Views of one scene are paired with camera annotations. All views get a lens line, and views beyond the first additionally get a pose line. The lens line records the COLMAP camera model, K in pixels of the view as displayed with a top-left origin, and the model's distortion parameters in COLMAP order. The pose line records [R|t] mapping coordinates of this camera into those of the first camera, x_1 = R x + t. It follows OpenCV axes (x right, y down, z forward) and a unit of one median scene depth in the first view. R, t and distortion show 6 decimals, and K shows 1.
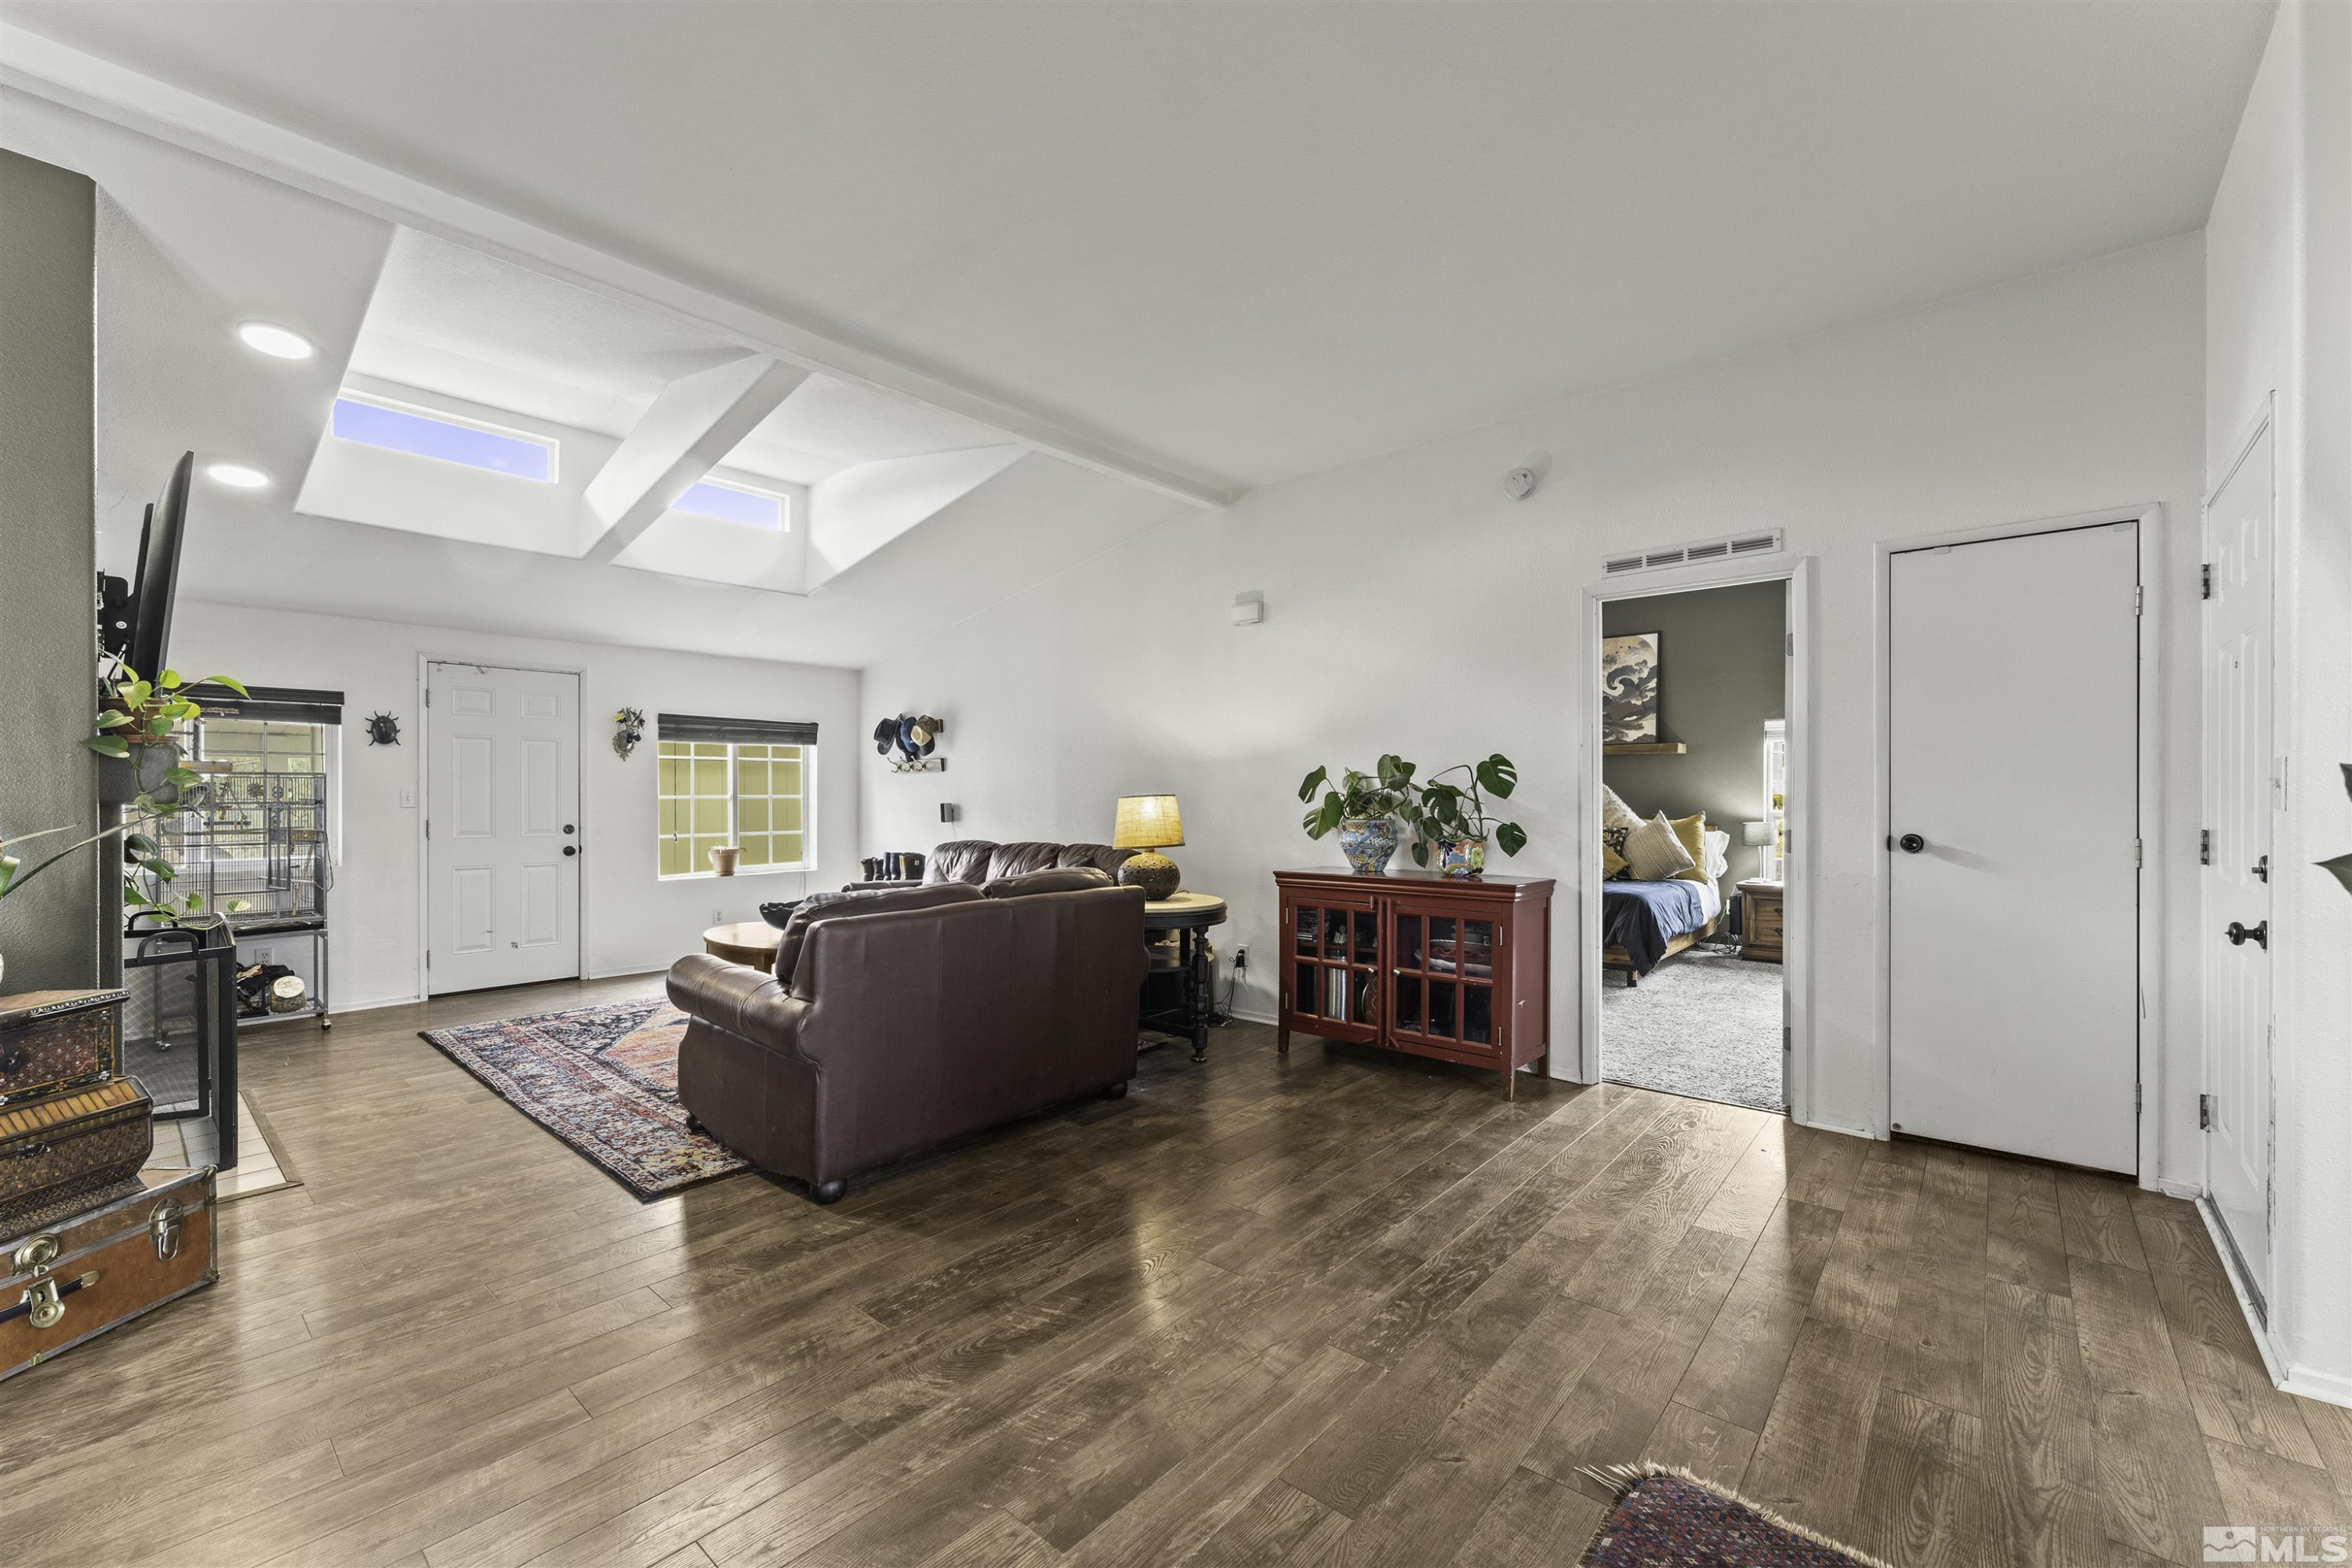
lens RADIAL K [[951.9, 0, 1176.6], [0, 951.9, 794.7], [0, 0, 1]] dist [0.000117, 0.000024]
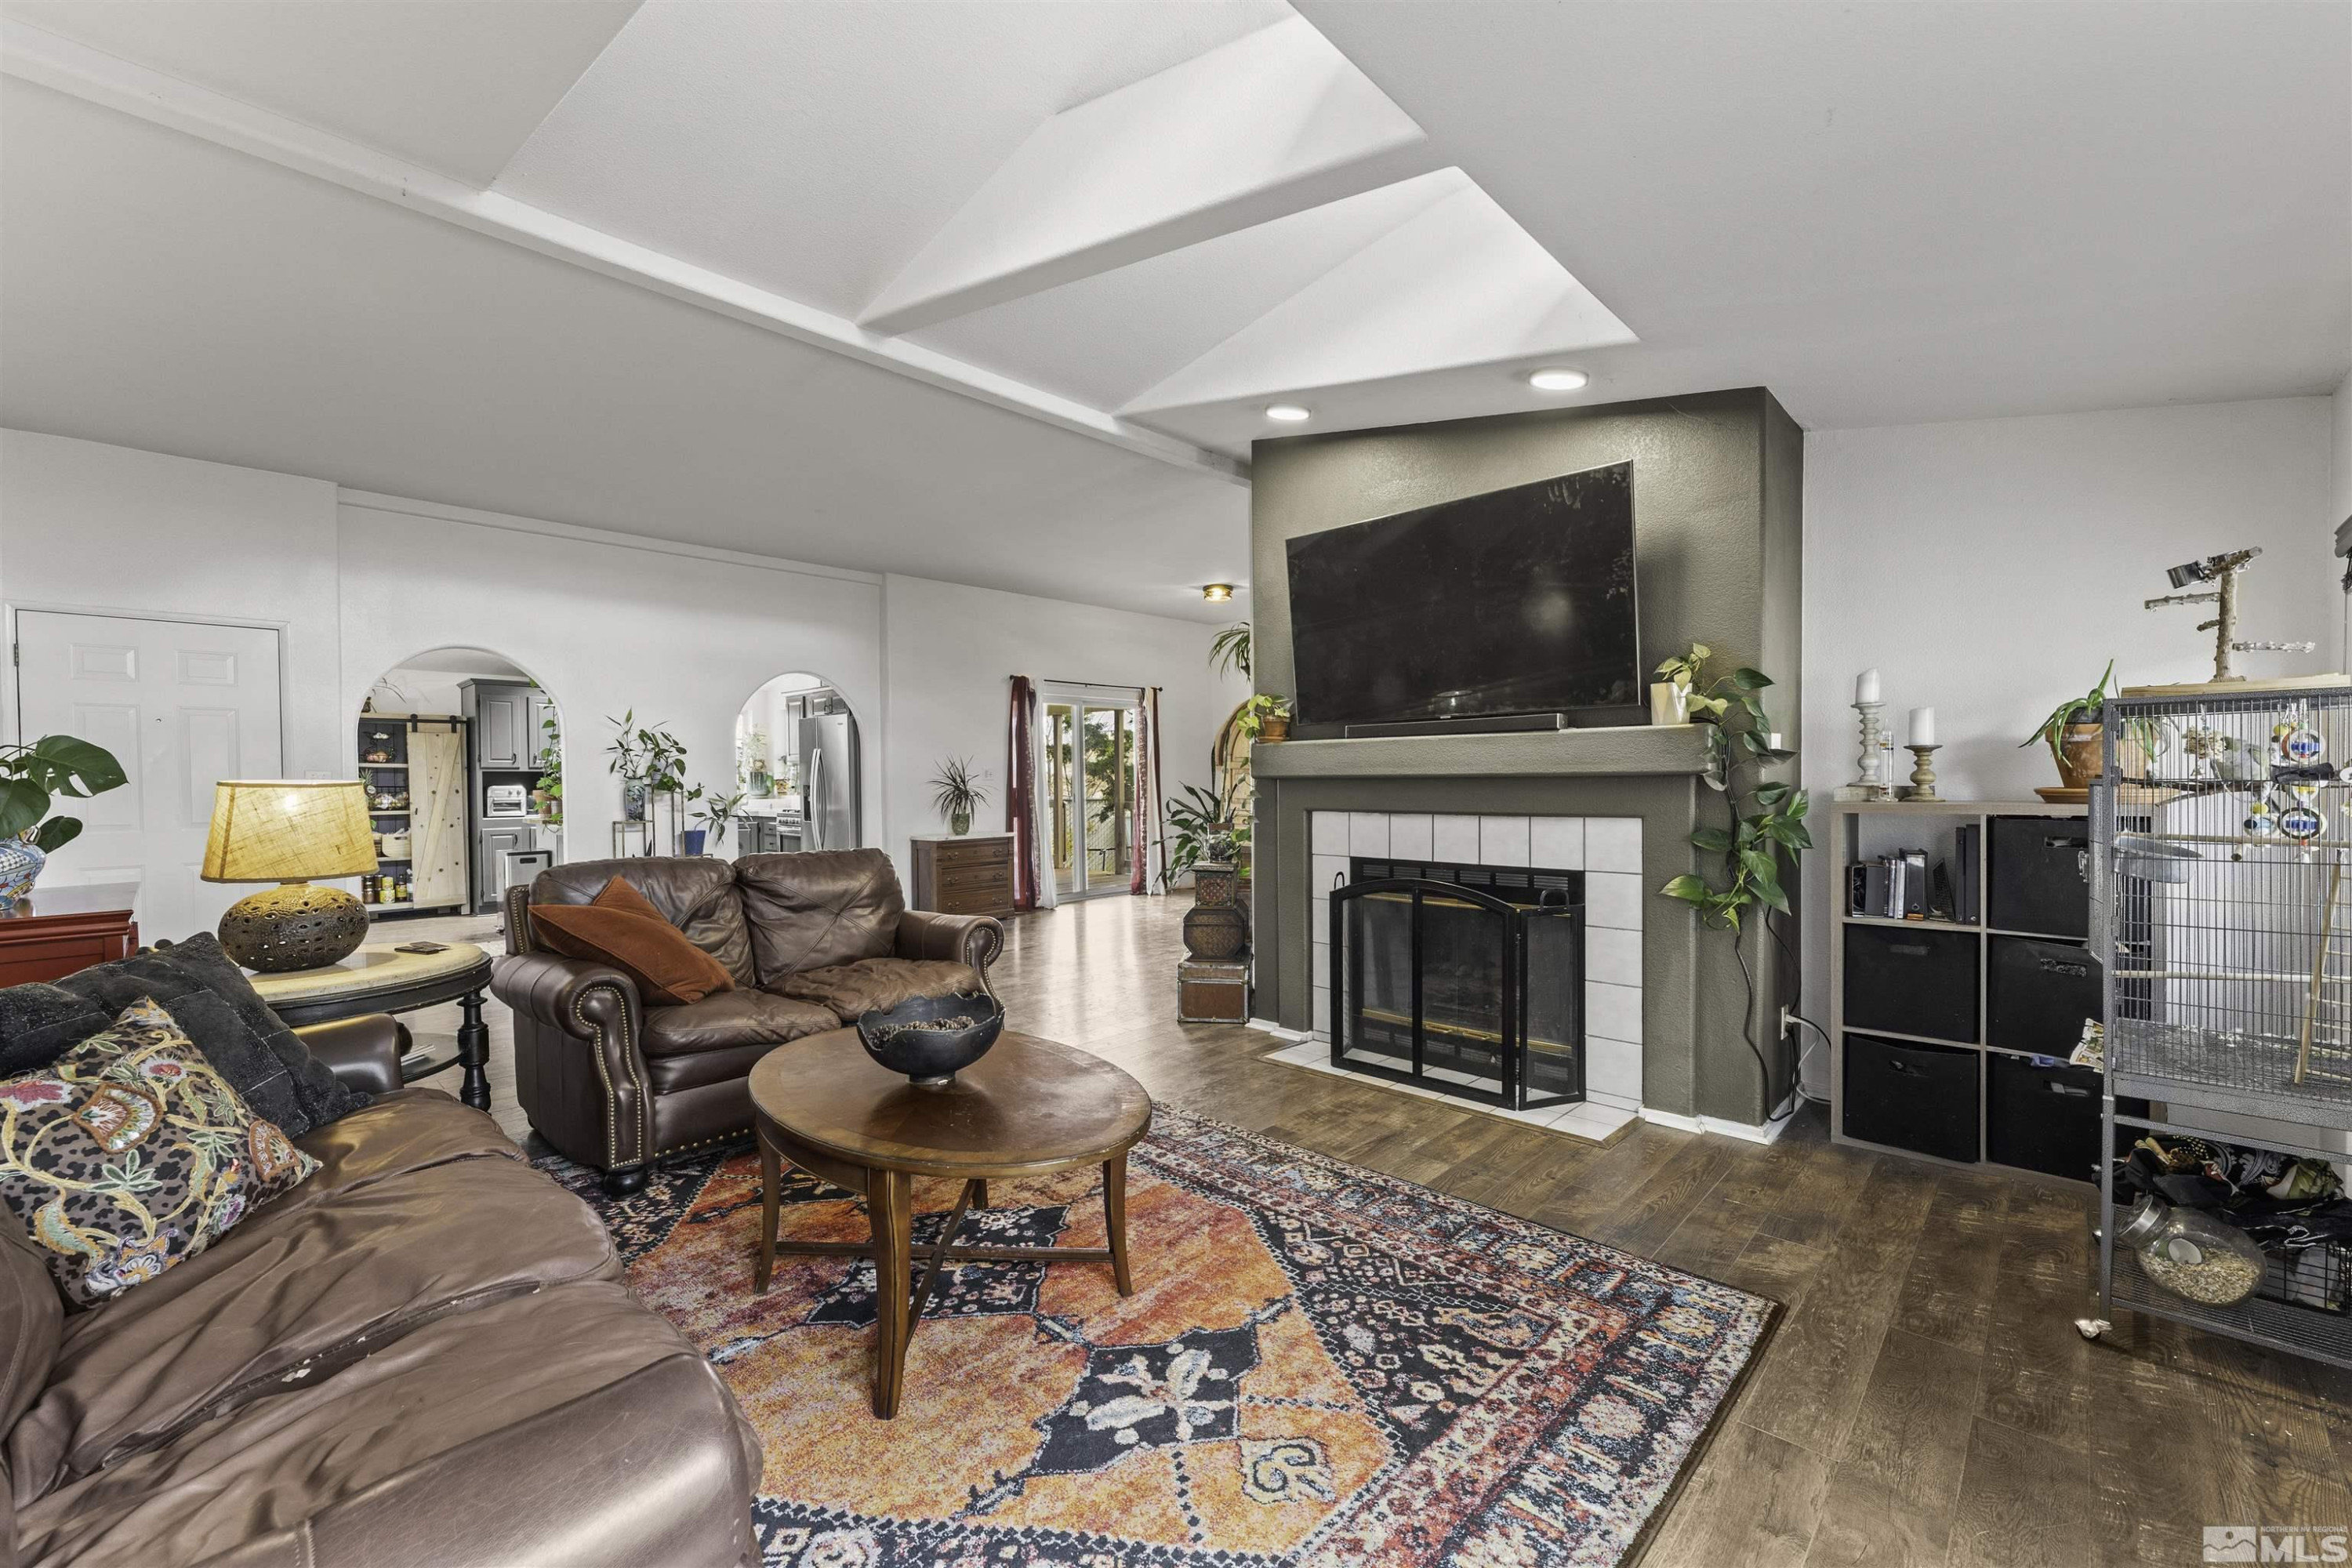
lens RADIAL K [[951.9, 0, 1176.6], [0, 951.9, 794.7], [0, 0, 1]] dist [0.000117, 0.000024]
pose [[-0.998830, 0.007420, 0.047789, -0.631339], [0.007972, 0.999904, 0.011362, 0.008269], [-0.047700, 0.011730, -0.998793, 1.697526]]
